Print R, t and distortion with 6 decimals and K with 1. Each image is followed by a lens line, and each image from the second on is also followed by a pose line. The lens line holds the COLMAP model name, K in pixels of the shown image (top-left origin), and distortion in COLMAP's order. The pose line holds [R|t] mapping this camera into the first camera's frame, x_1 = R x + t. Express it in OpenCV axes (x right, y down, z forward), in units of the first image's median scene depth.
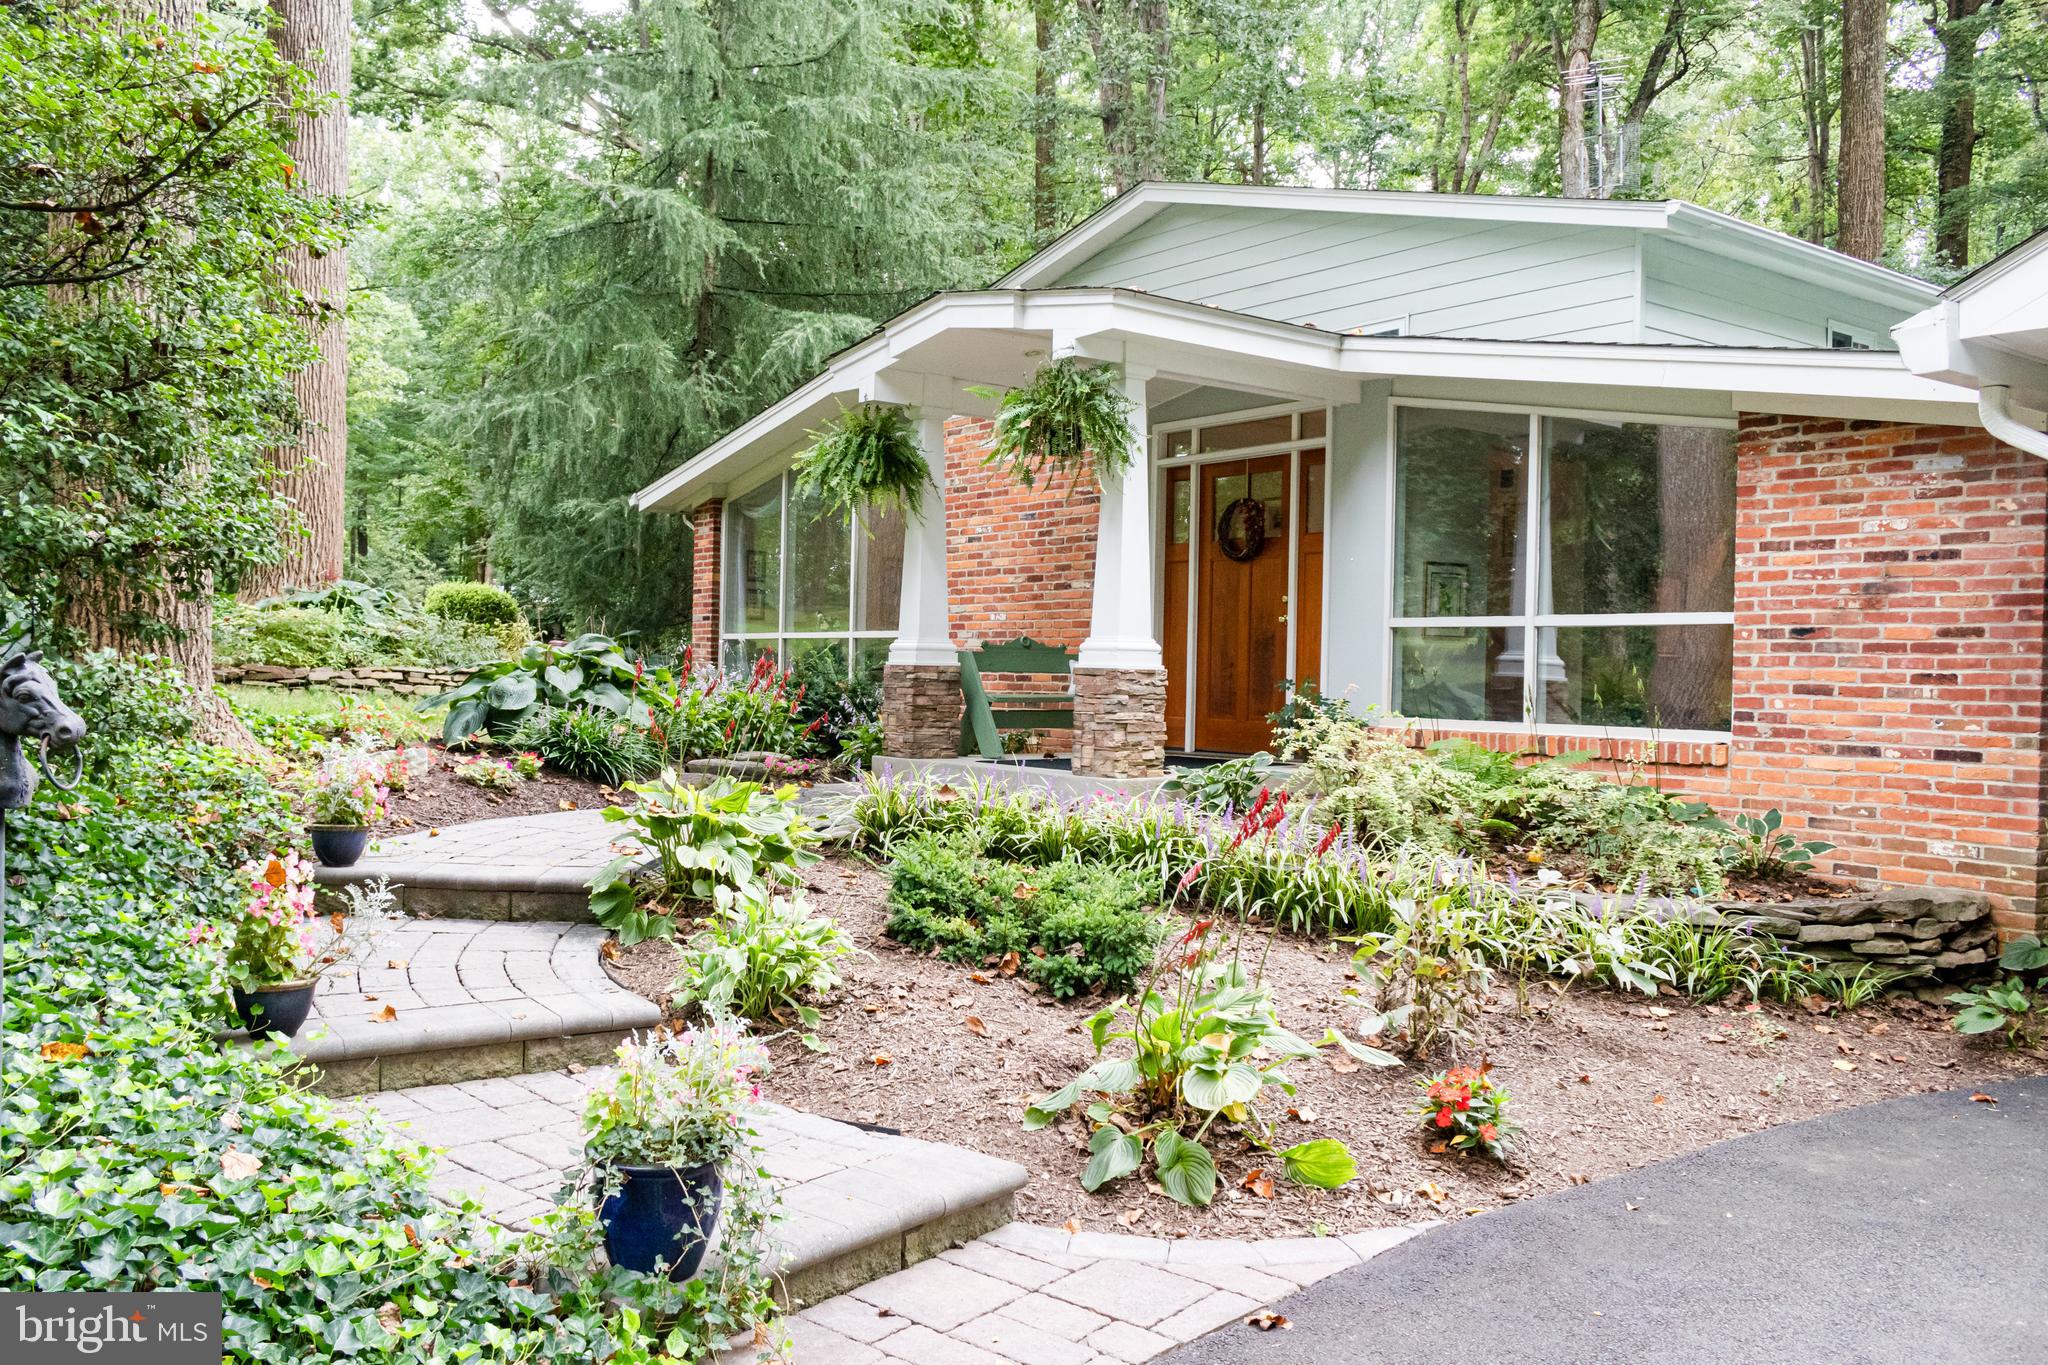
lens RADIAL K [[1647.7, 0, 995.4], [0, 1647.7, 687.6], [0, 0, 1]] dist [0.013152, 0.003845]
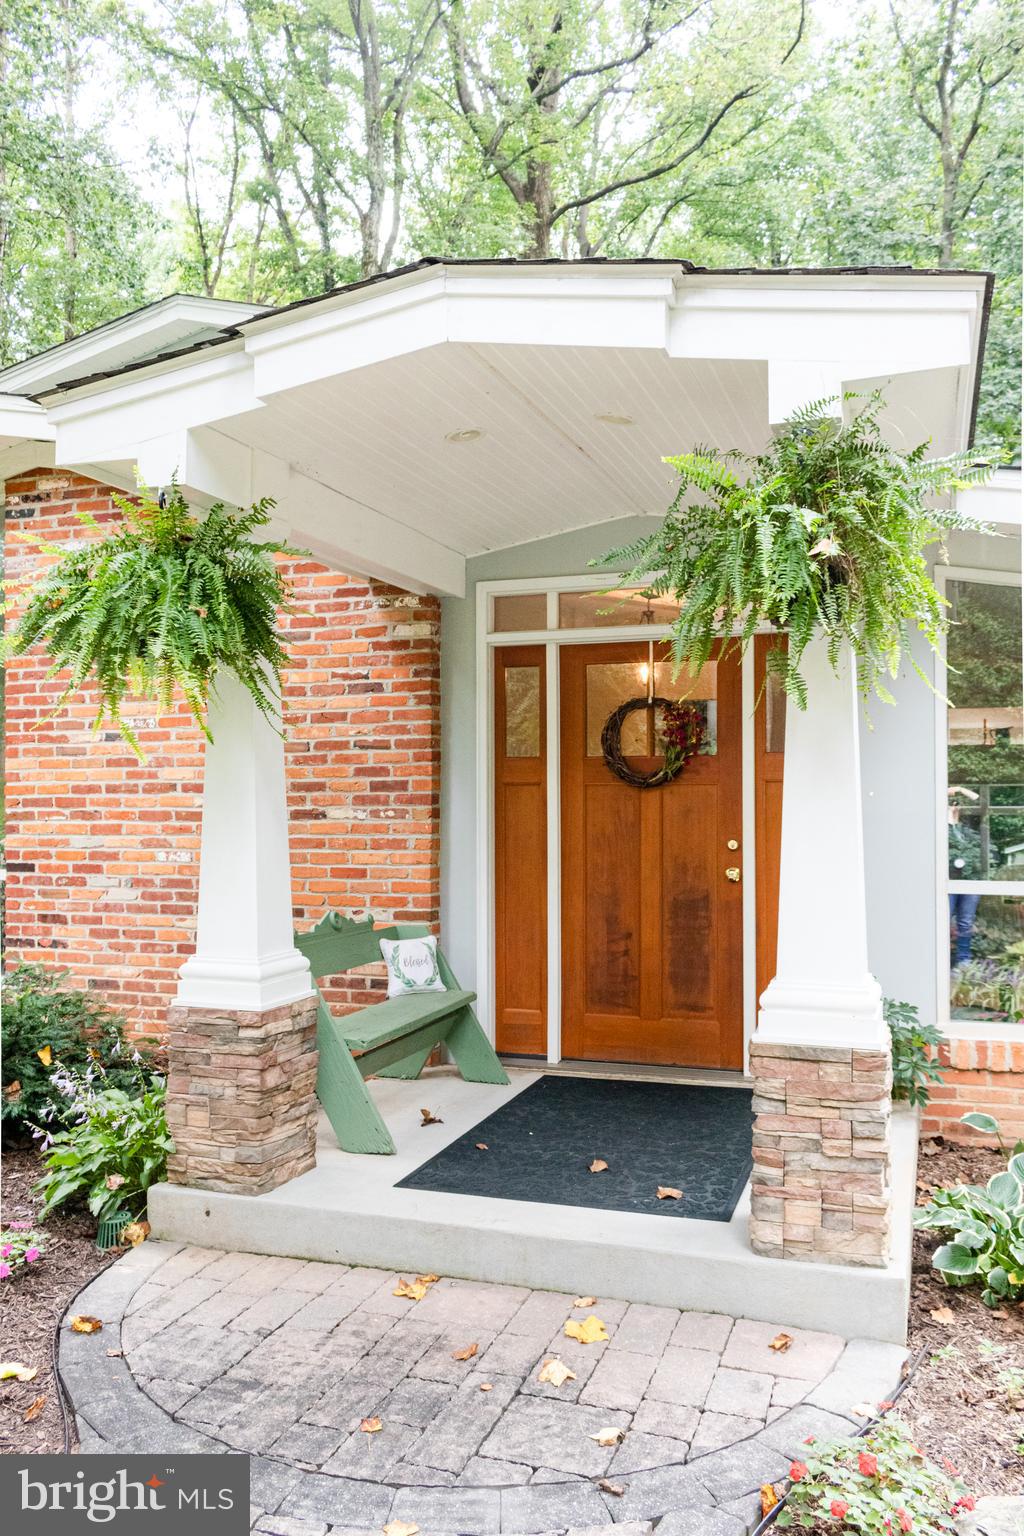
lens RADIAL K [[1227.2, 0, 517.7], [0, 1227.2, 803.9], [0, 0, 1]] dist [0.011782, 0.006547]
pose [[0.832365, -0.021318, 0.553817, -0.214922], [0.022189, 0.999741, 0.005134, -0.087548], [-0.553783, 0.008015, 0.832622, 0.707283]]
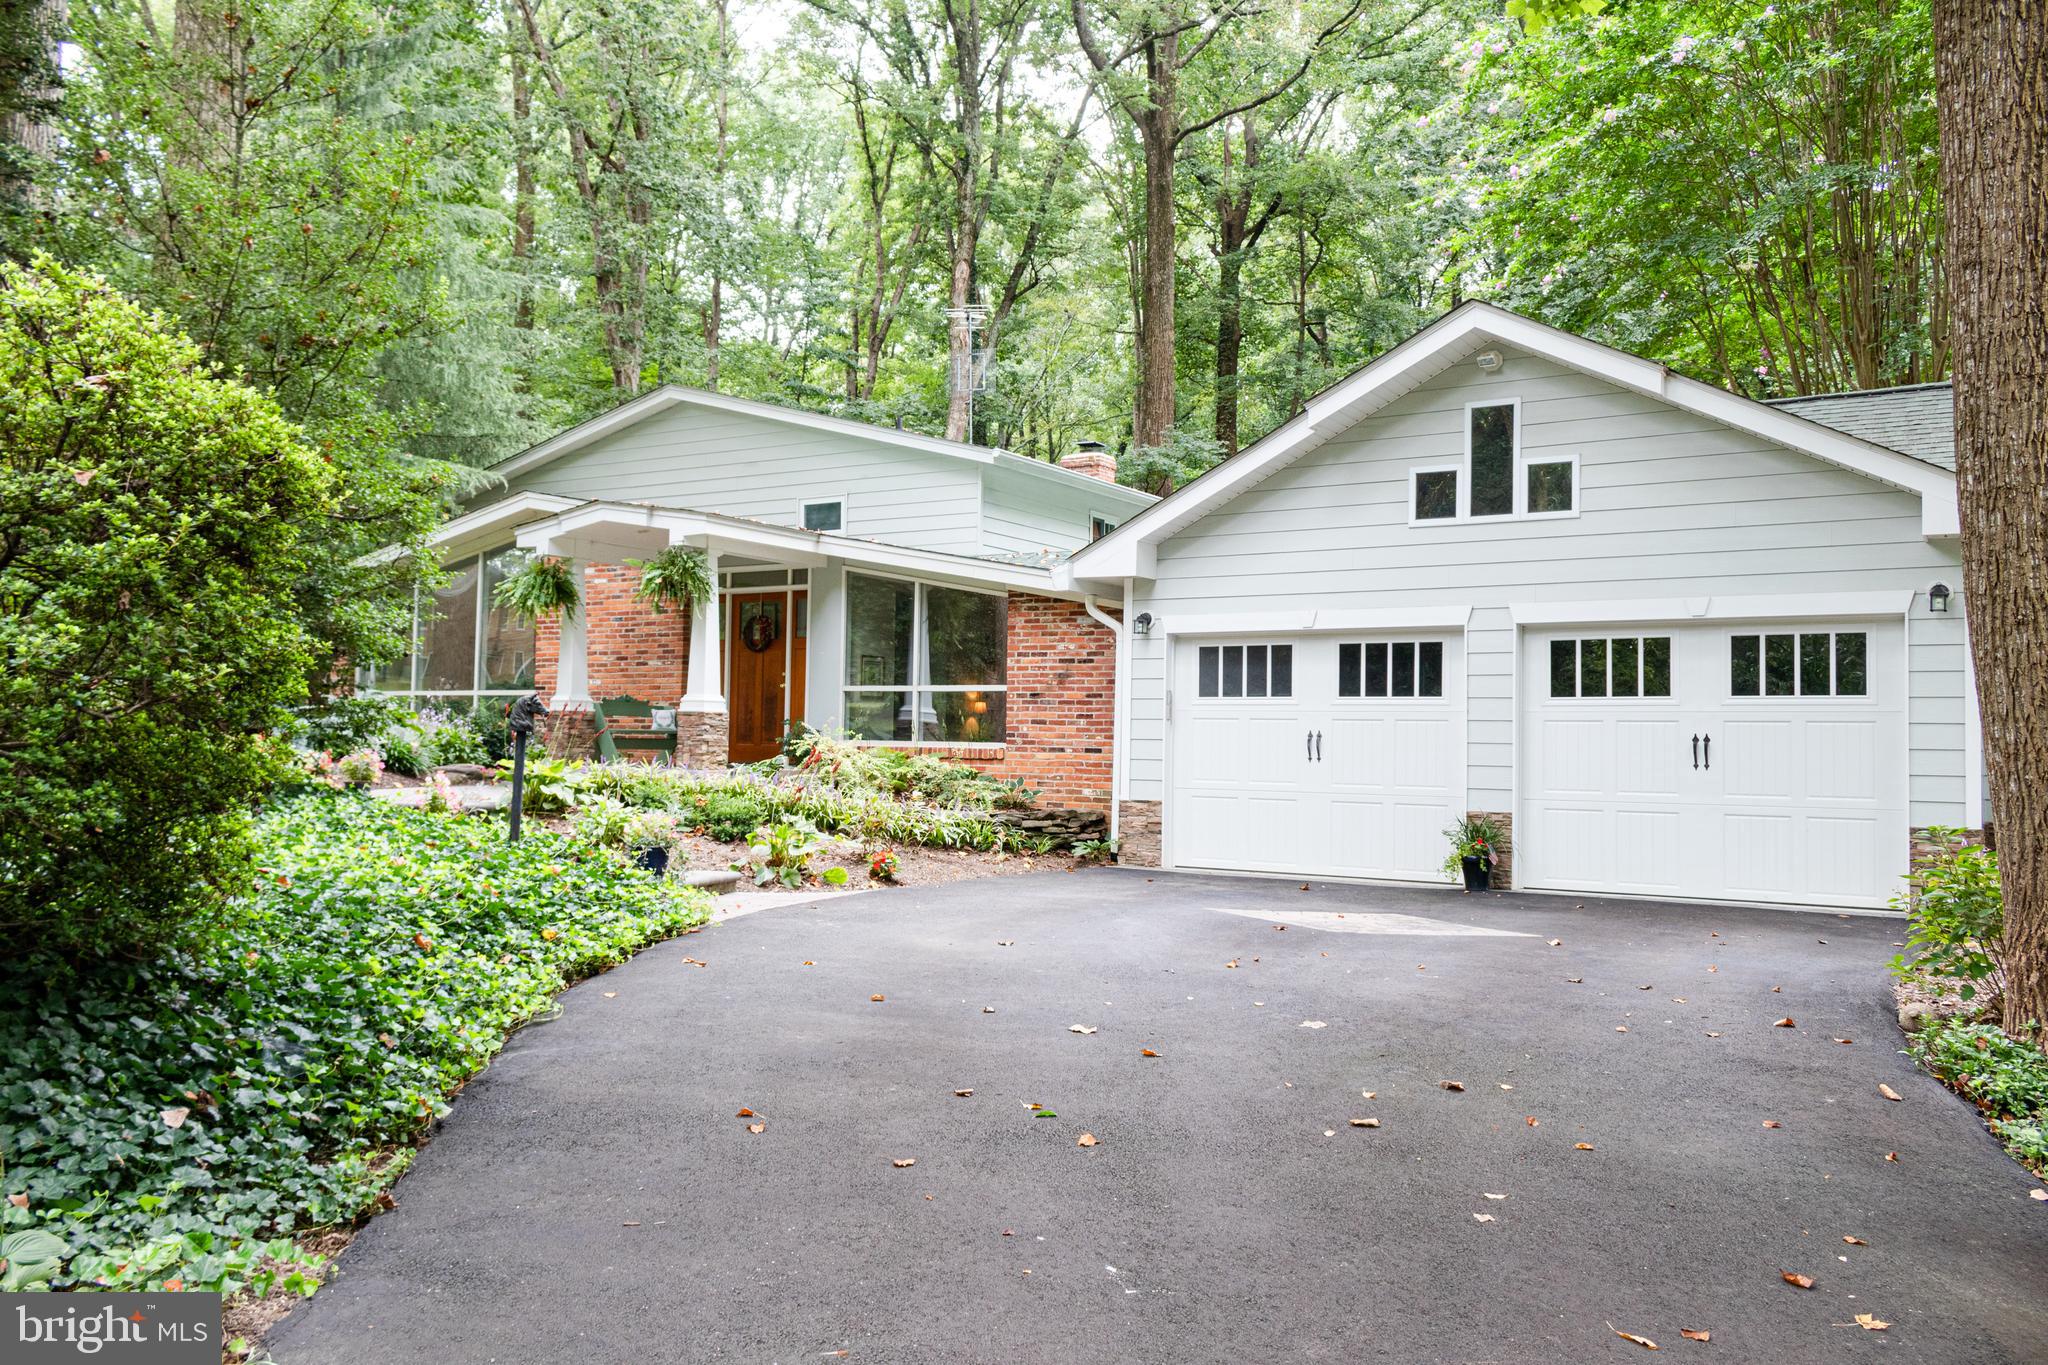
lens RADIAL K [[1636.3, 0, 992.6], [0, 1636.3, 682.0], [0, 0, 1]] dist [0.011782, 0.006547]
pose [[0.940490, 0.011798, 0.339617, -0.235573], [0.002826, 0.999091, -0.042534, 0.032979], [-0.339810, 0.040963, 0.939601, -0.811859]]
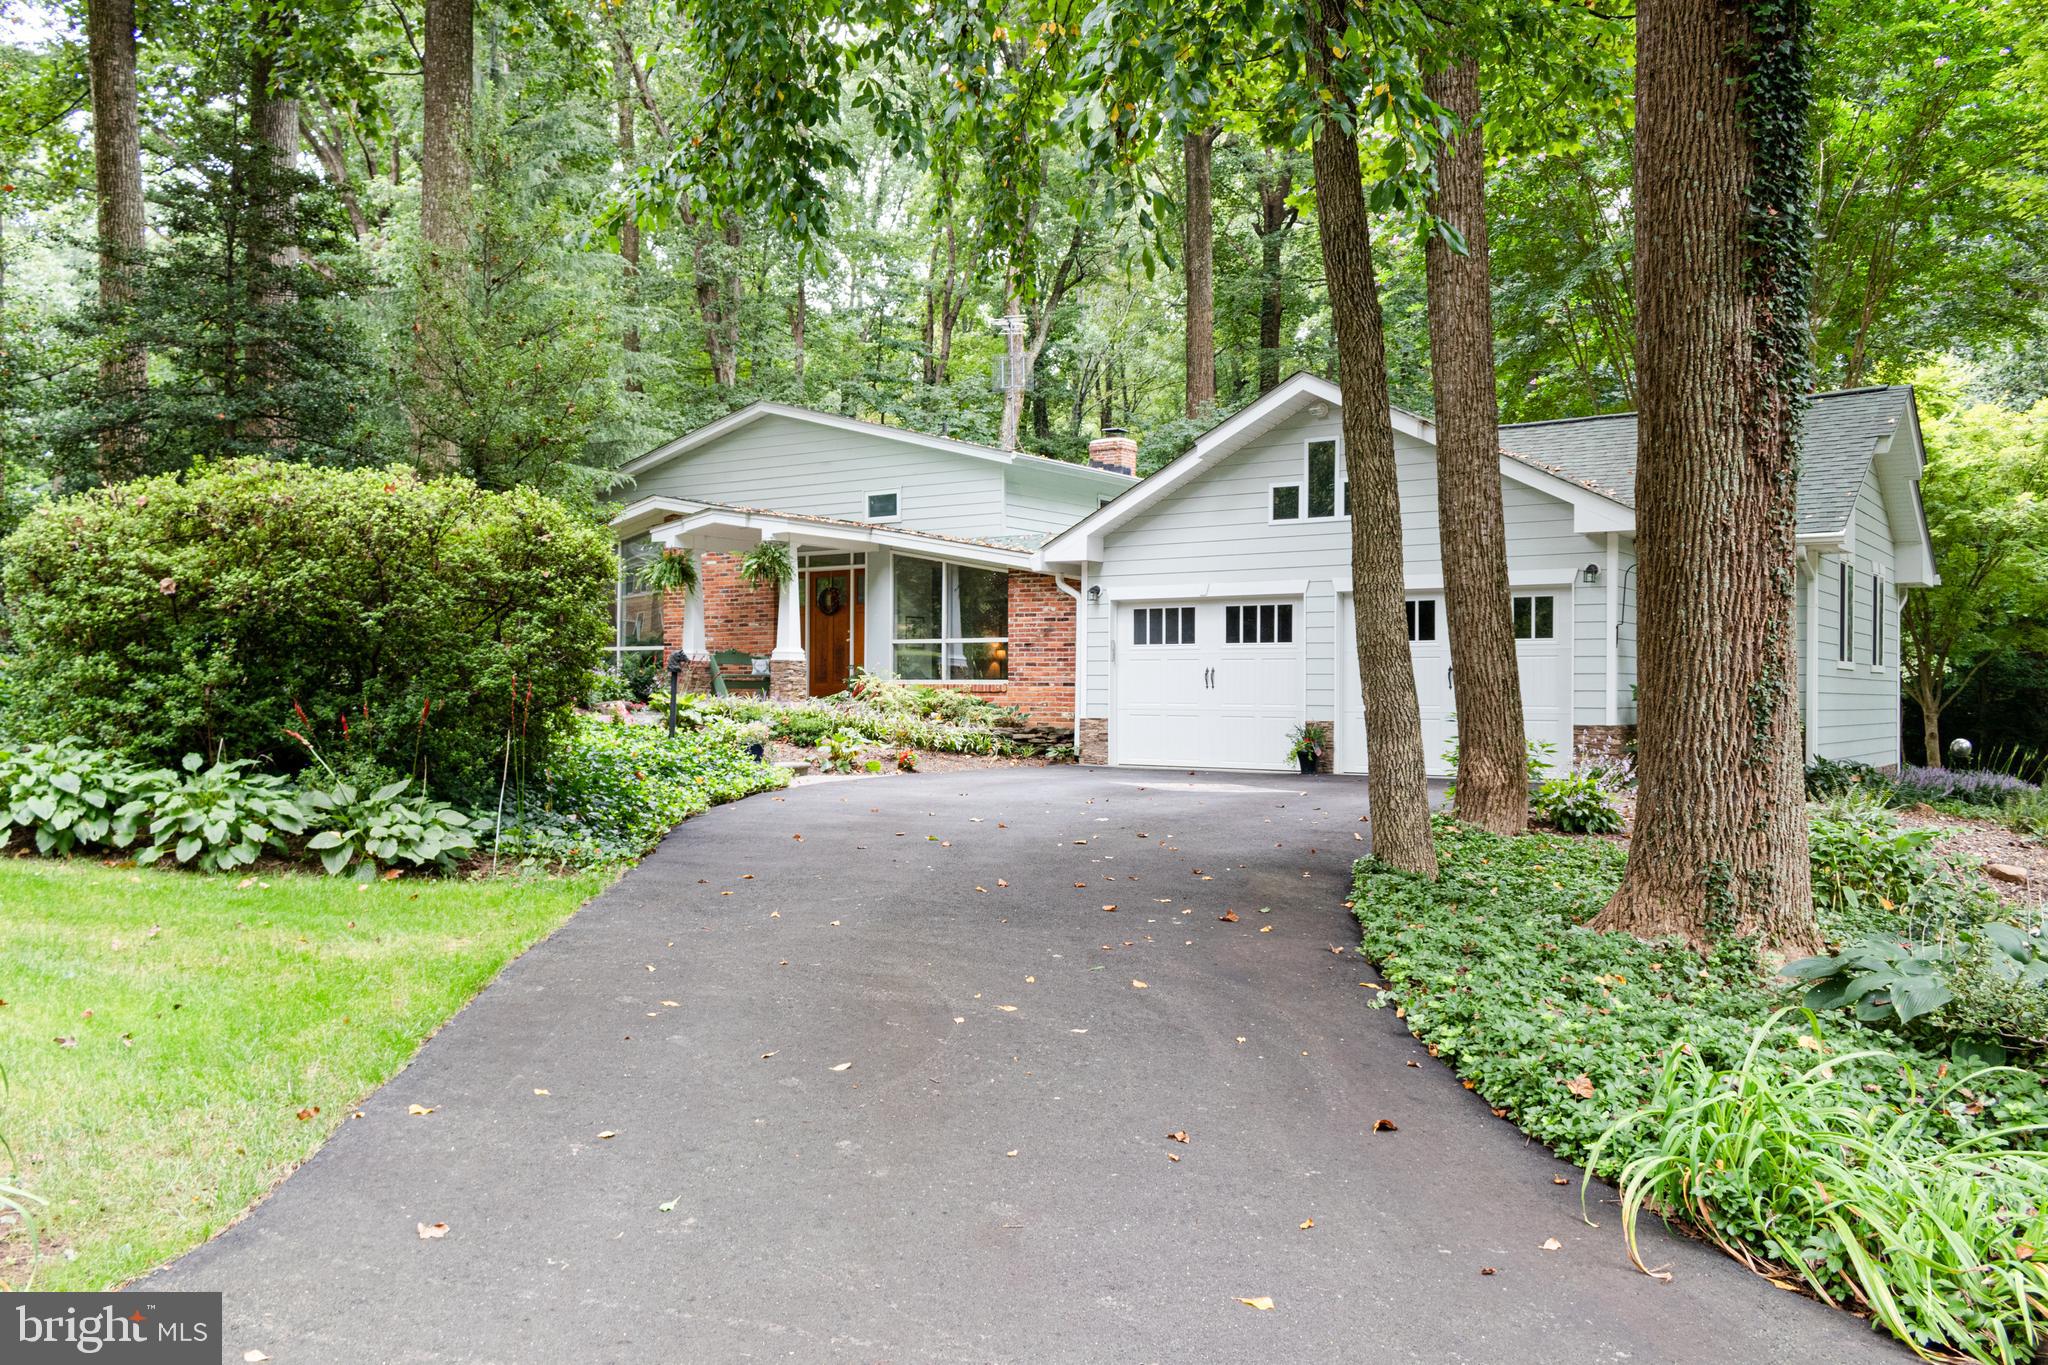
lens RADIAL K [[1647.7, 0, 995.4], [0, 1647.7, 687.6], [0, 0, 1]] dist [0.013152, 0.003845]
pose [[0.958692, -0.011822, 0.284200, -0.333245], [0.014732, 0.999859, -0.008103, 0.054542], [-0.284064, 0.011955, 0.958731, -1.493484]]
